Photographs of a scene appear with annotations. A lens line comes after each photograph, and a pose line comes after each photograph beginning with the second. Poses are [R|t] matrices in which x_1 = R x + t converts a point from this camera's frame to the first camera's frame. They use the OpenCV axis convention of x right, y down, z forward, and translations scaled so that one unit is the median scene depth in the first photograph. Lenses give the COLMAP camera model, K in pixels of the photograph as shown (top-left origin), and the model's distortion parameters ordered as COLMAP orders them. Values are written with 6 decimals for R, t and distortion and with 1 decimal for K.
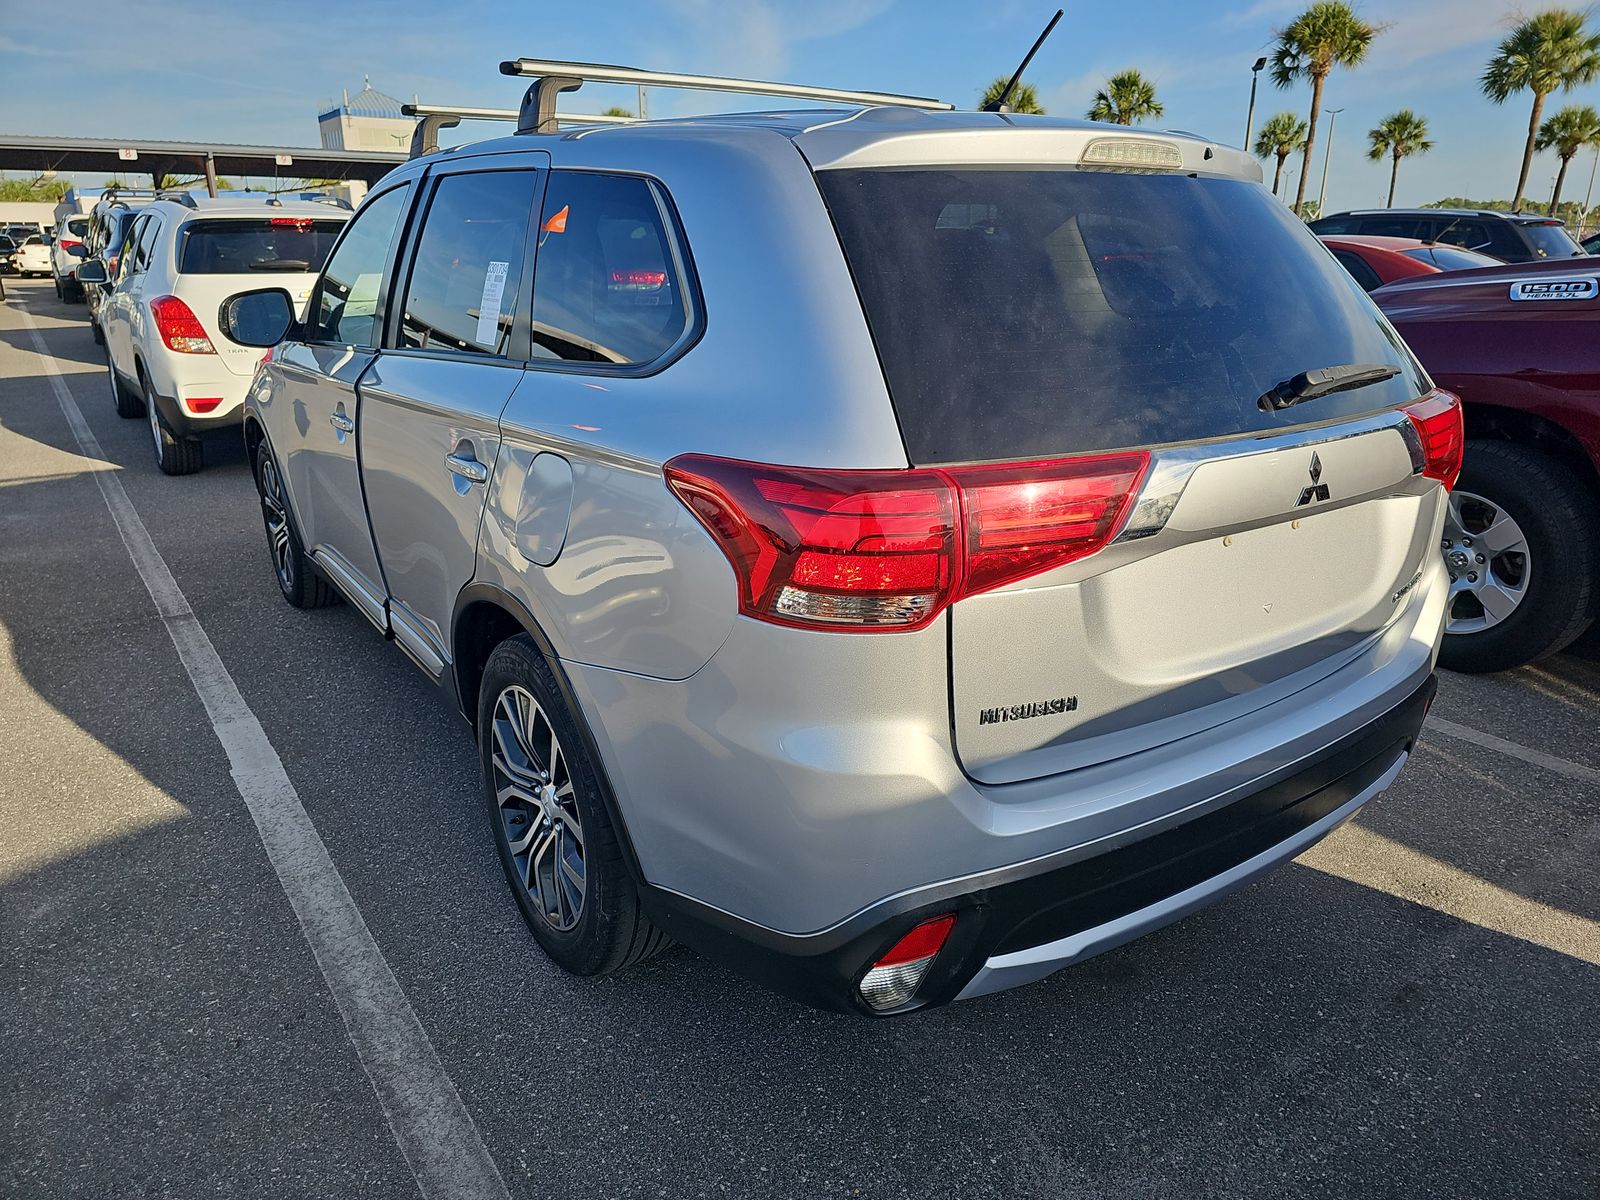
lens RADIAL K [[1054.0, 0, 802.5], [0, 1054.0, 613.5], [0, 0, 1]] dist [0.012254, -0.021264]
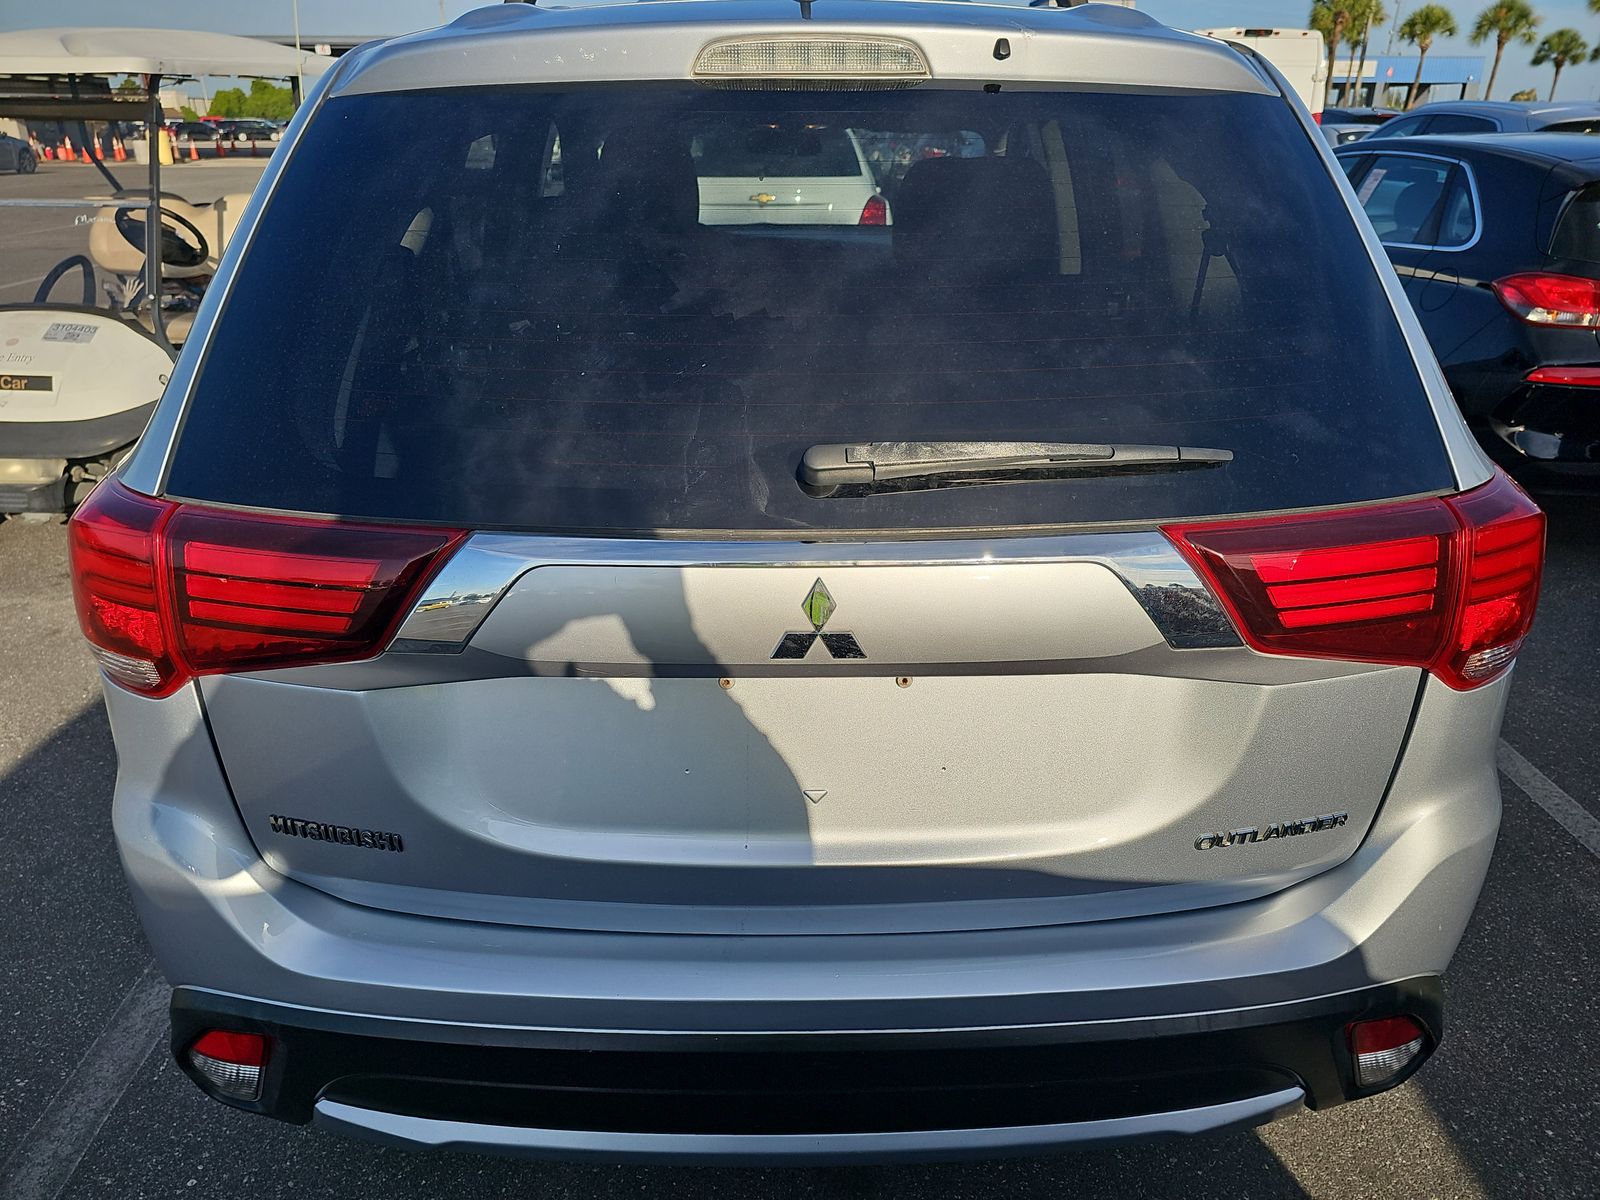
lens RADIAL K [[1054.0, 0, 800.6], [0, 1054.0, 602.4], [0, 0, 1]] dist [0.012254, -0.021264]
pose [[0.828198, 0.224240, -0.513619, 0.654379], [-0.181700, 0.974397, 0.132422, -0.179446], [0.530163, -0.016347, 0.847738, 0.407508]]
